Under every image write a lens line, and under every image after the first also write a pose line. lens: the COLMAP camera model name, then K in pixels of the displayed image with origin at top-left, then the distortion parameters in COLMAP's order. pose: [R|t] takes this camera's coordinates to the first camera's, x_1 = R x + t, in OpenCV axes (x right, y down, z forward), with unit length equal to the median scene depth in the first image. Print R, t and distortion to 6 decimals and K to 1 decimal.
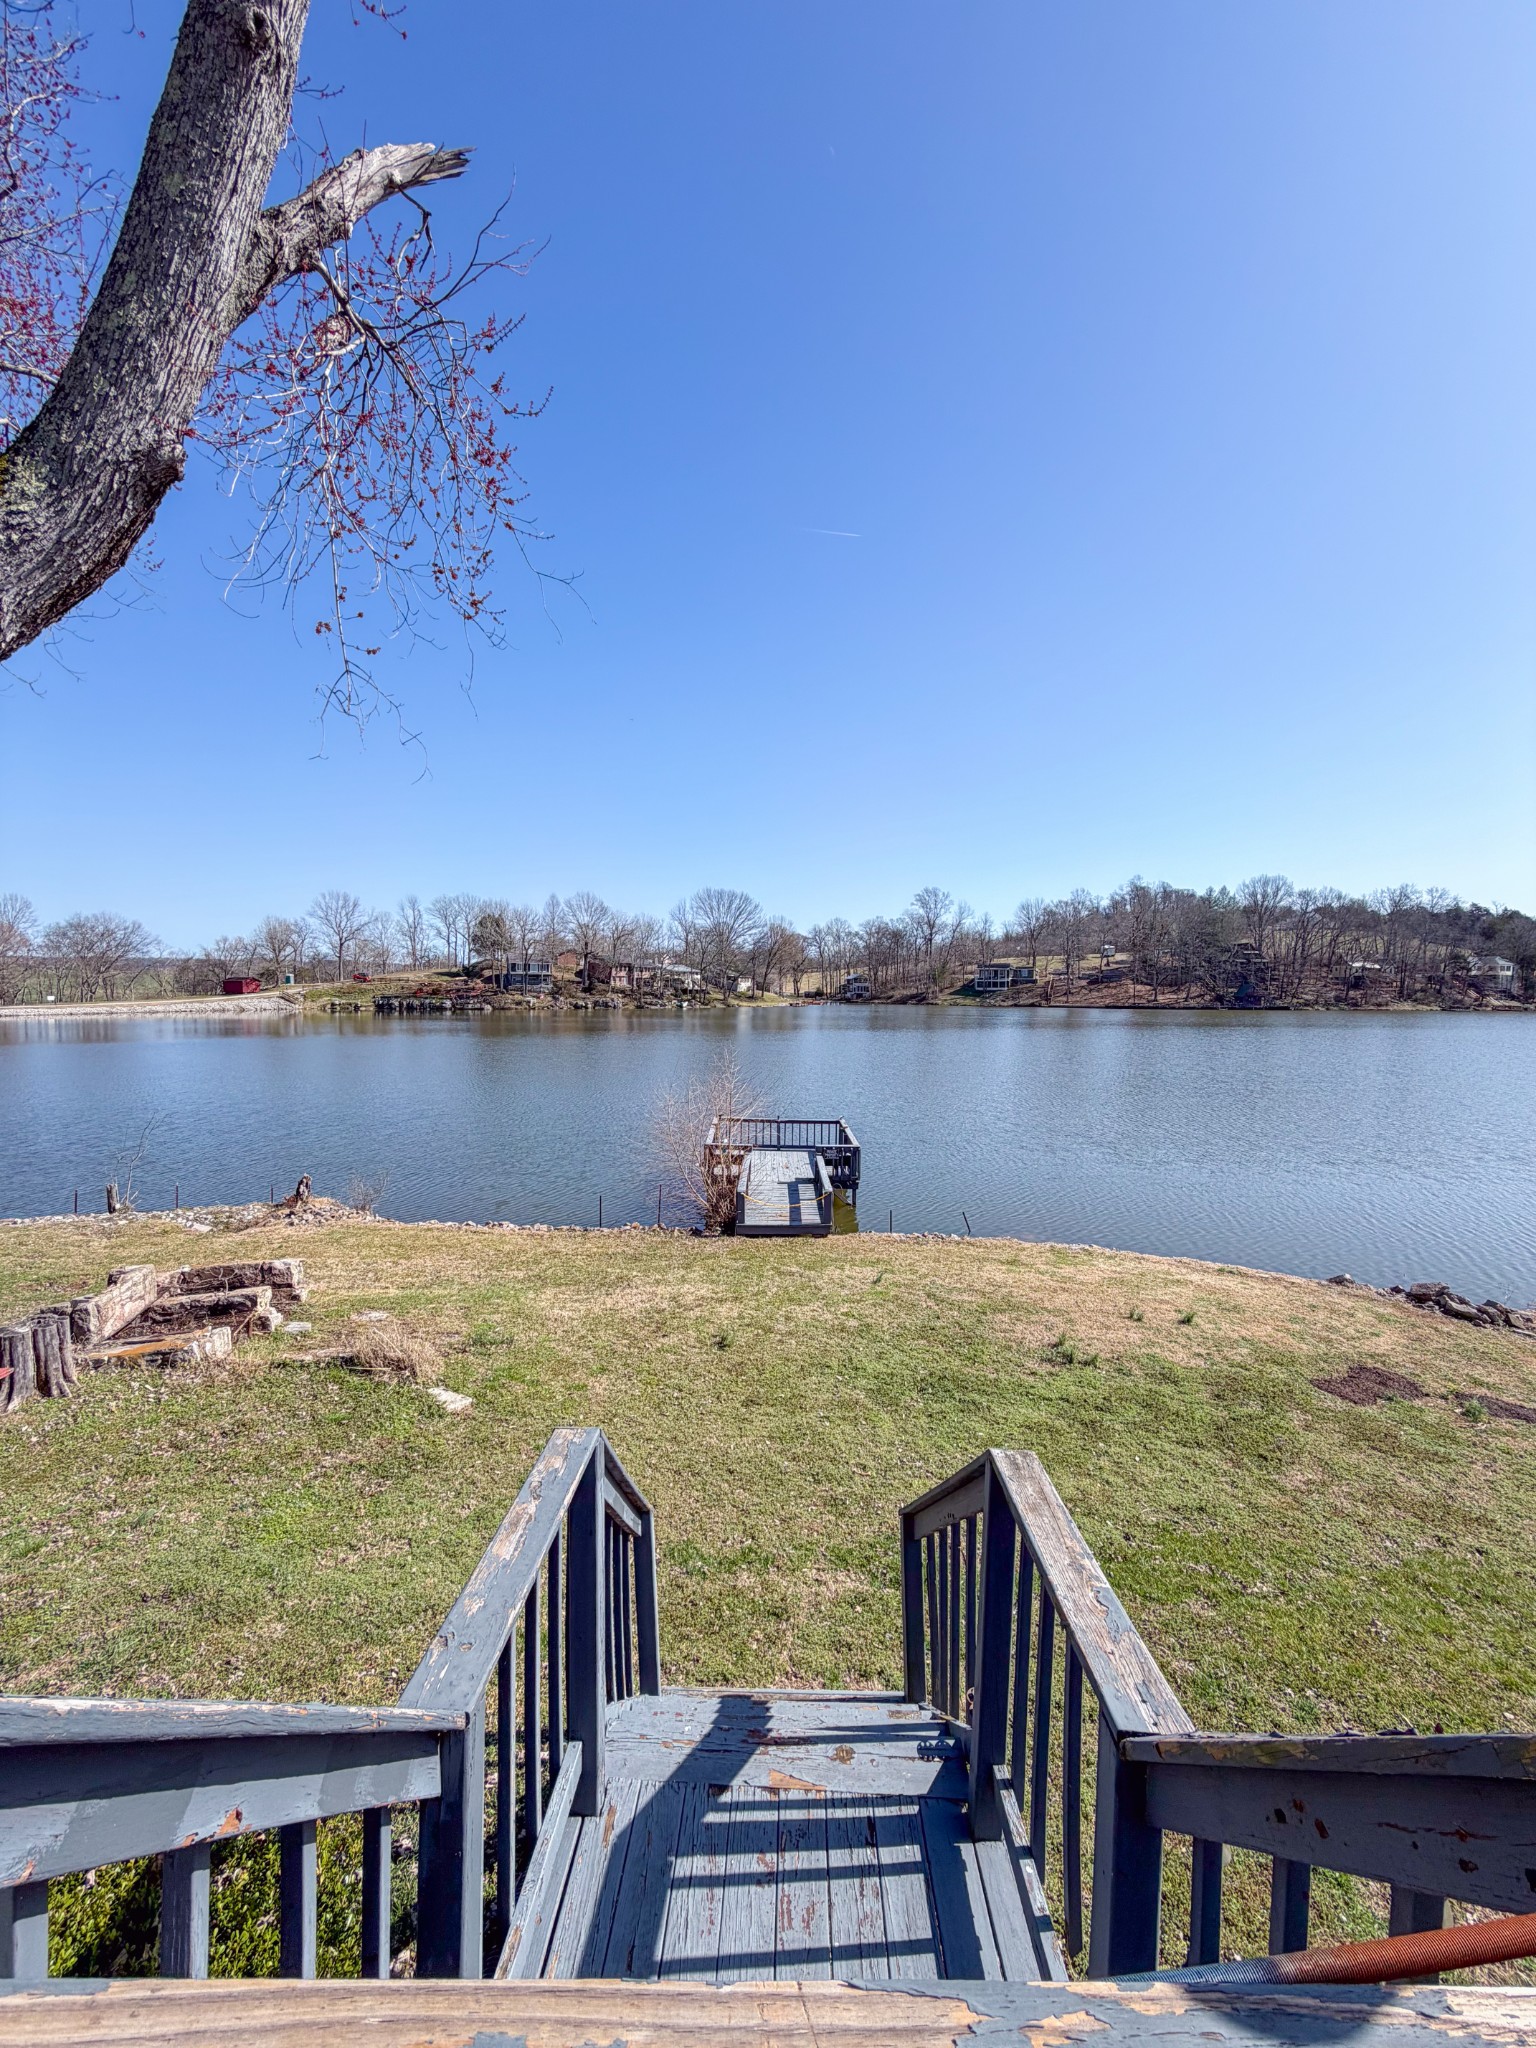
lens RADIAL K [[812.6, 0, 767.4], [0, 812.6, 1016.3], [0, 0, 1]] dist [-0.001580, 0.000616]
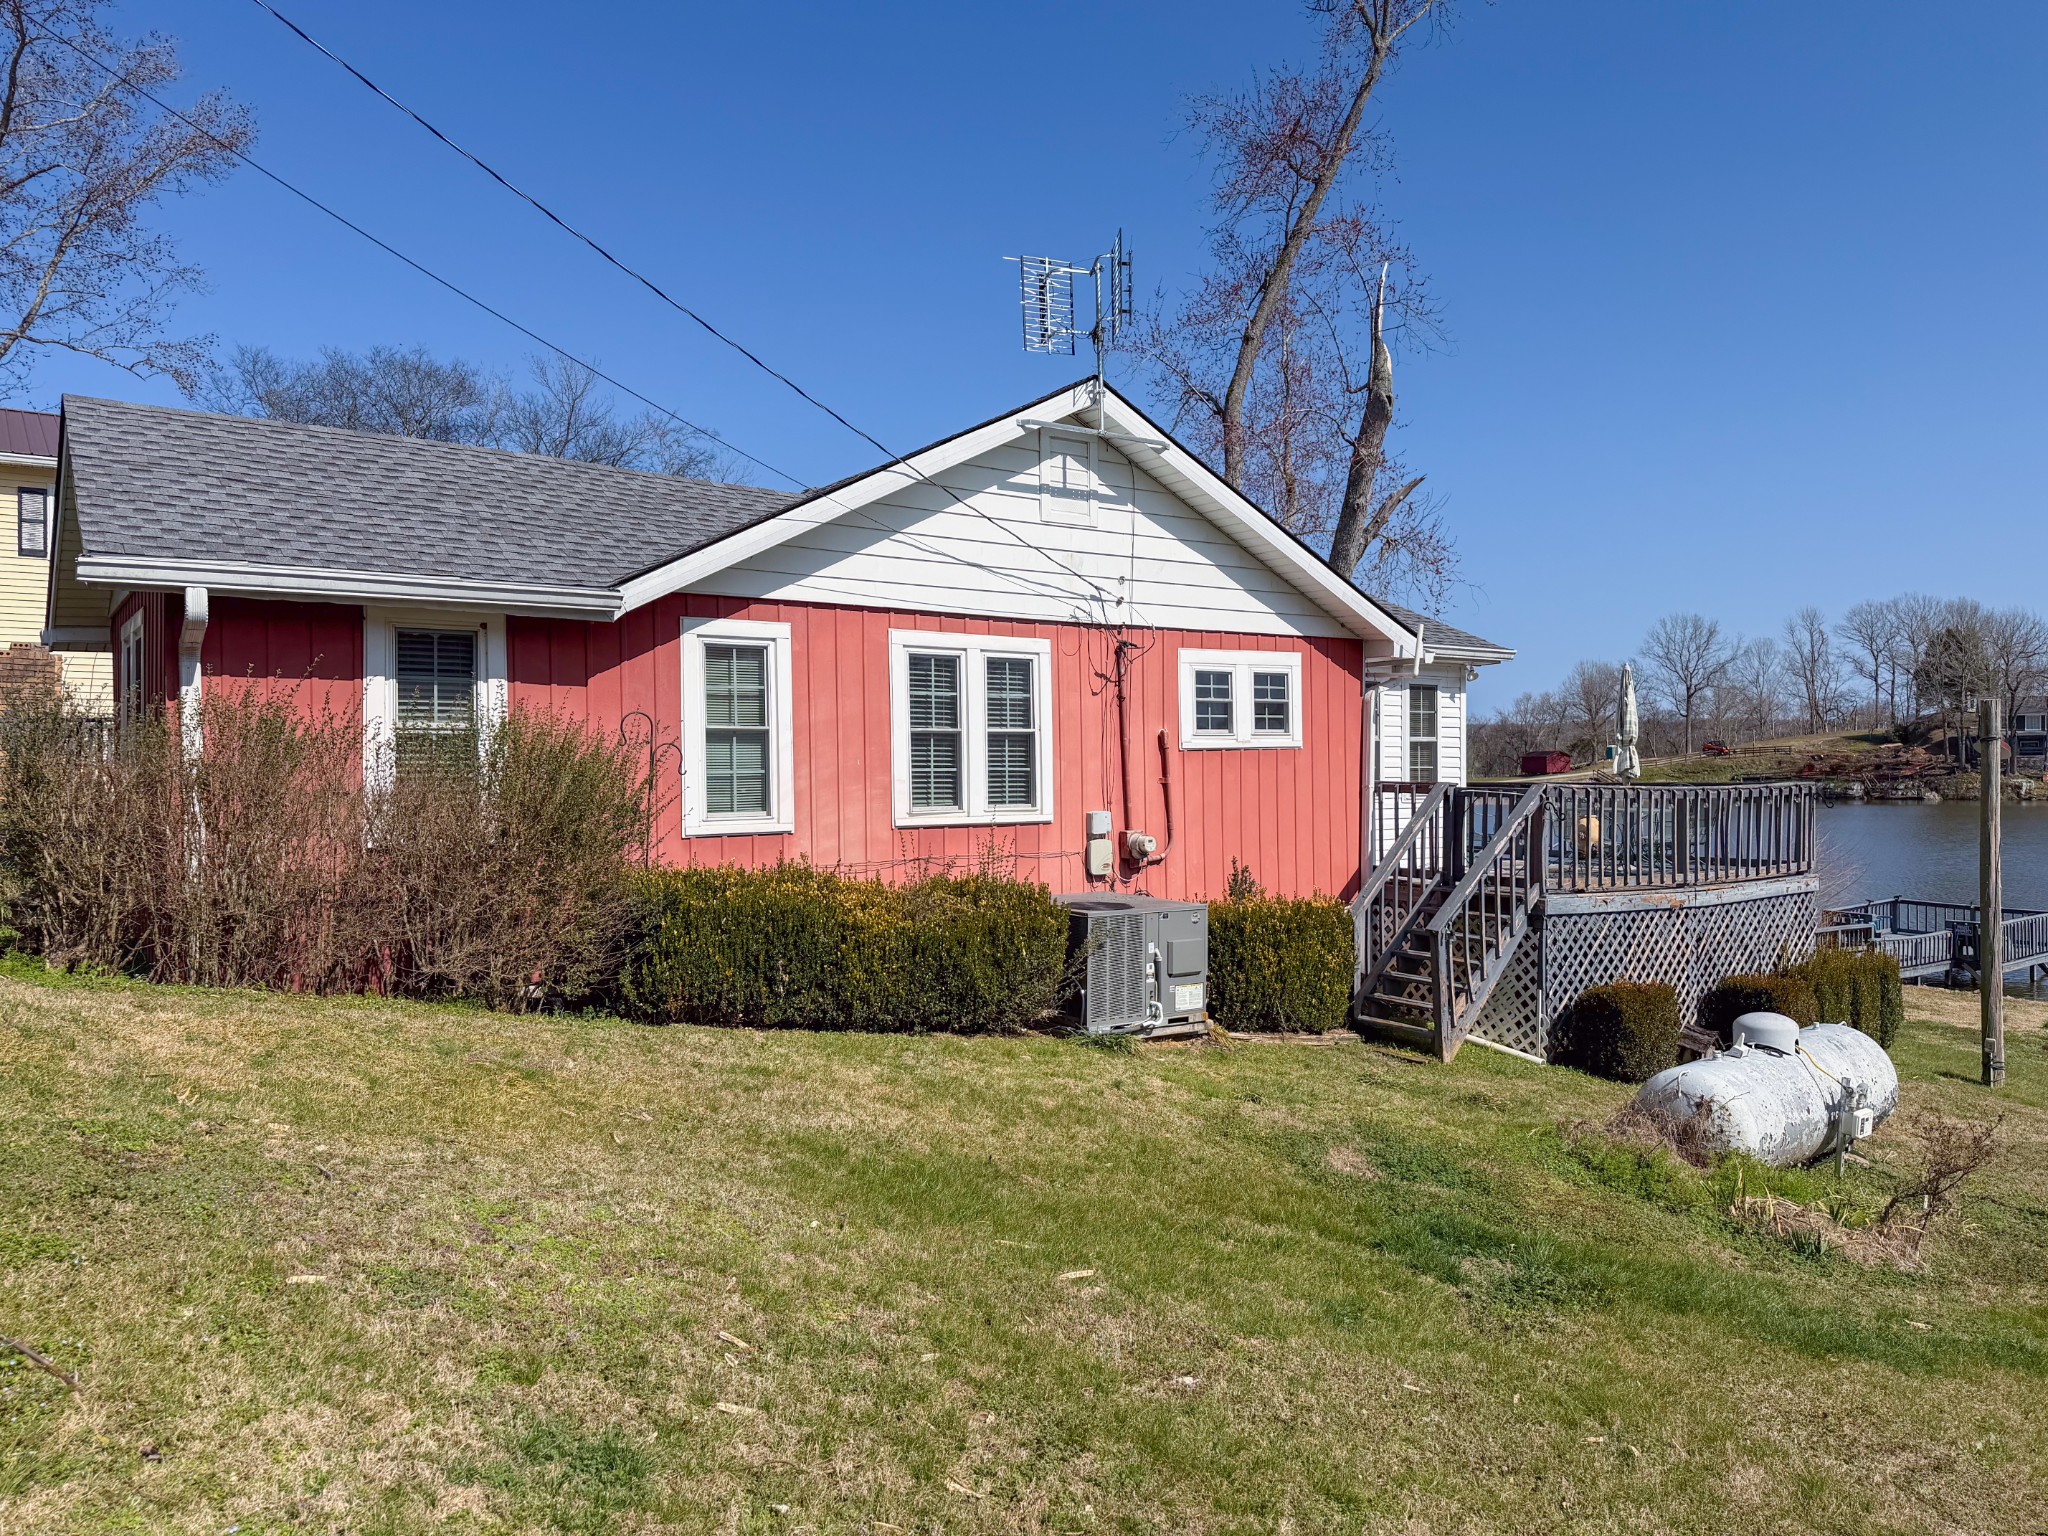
lens RADIAL K [[1423.6, 0, 1030.1], [0, 1423.6, 775.7], [0, 0, 1]] dist [0.011347, -0.008711]
pose [[0.592117, -0.003534, -0.805844, 0.072345], [-0.018662, 0.999662, -0.018095, 0.003676], [0.805636, 0.025753, 0.591851, -0.078226]]
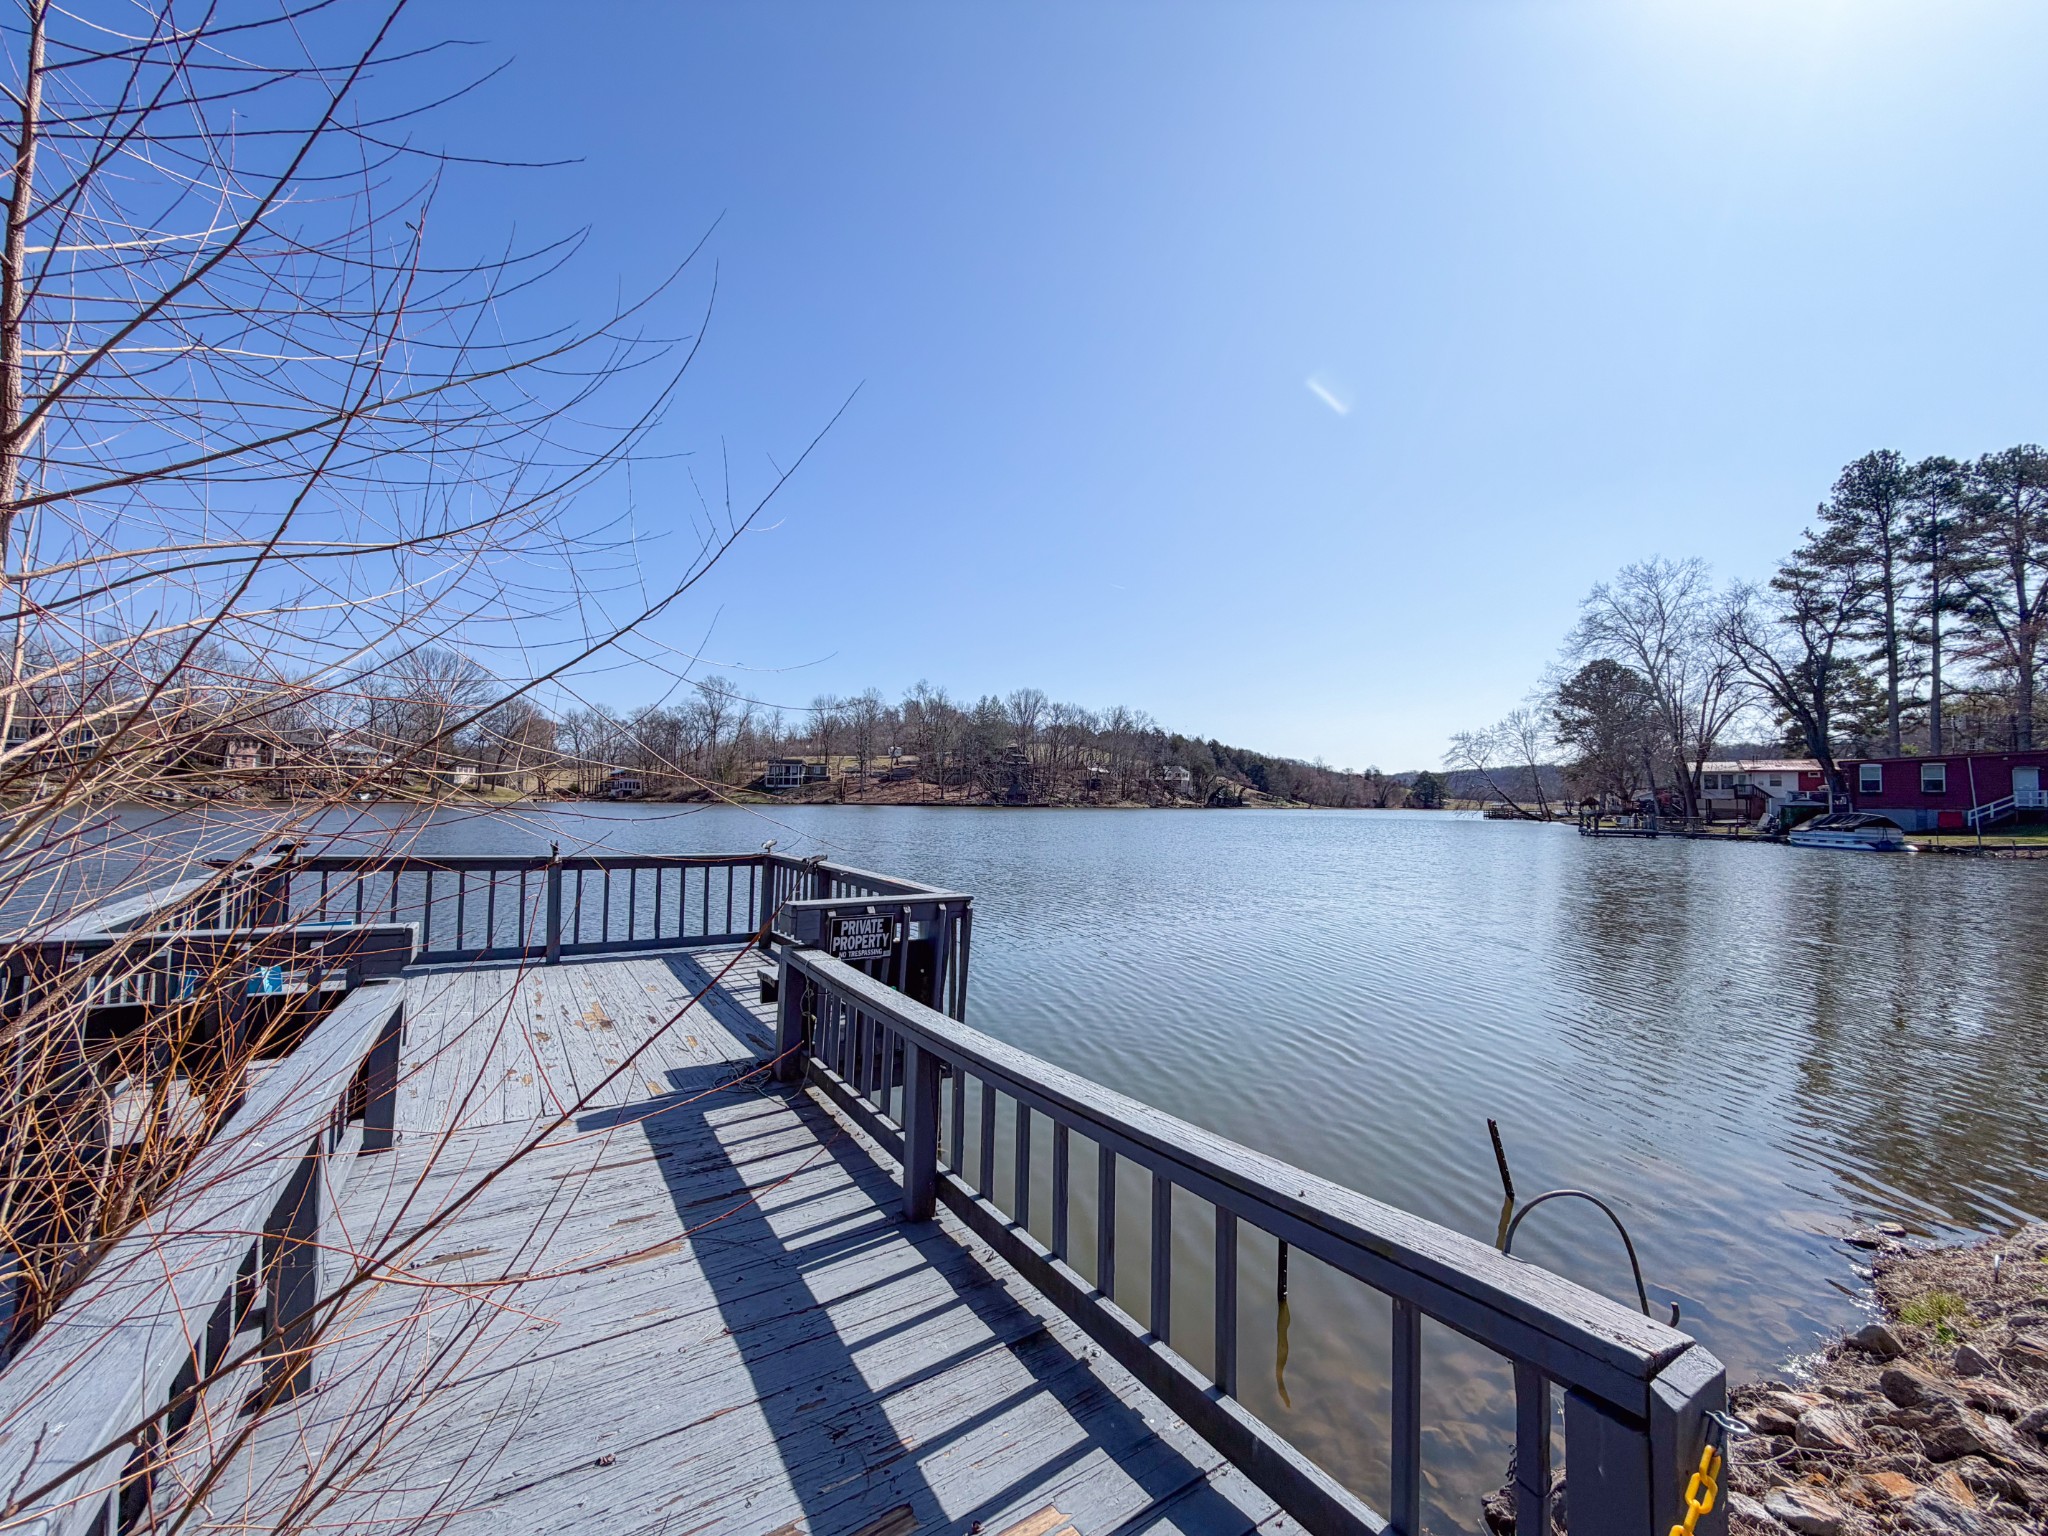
lens RADIAL K [[812.6, 0, 1024.8], [0, 812.6, 772.0], [0, 0, 1]] dist [-0.001580, 0.000616]
pose [[0.839853, 0.024399, 0.542265, -0.000583], [0.010177, 0.998106, -0.060672, 0.012987], [-0.542719, 0.056474, 0.838014, 0.073976]]
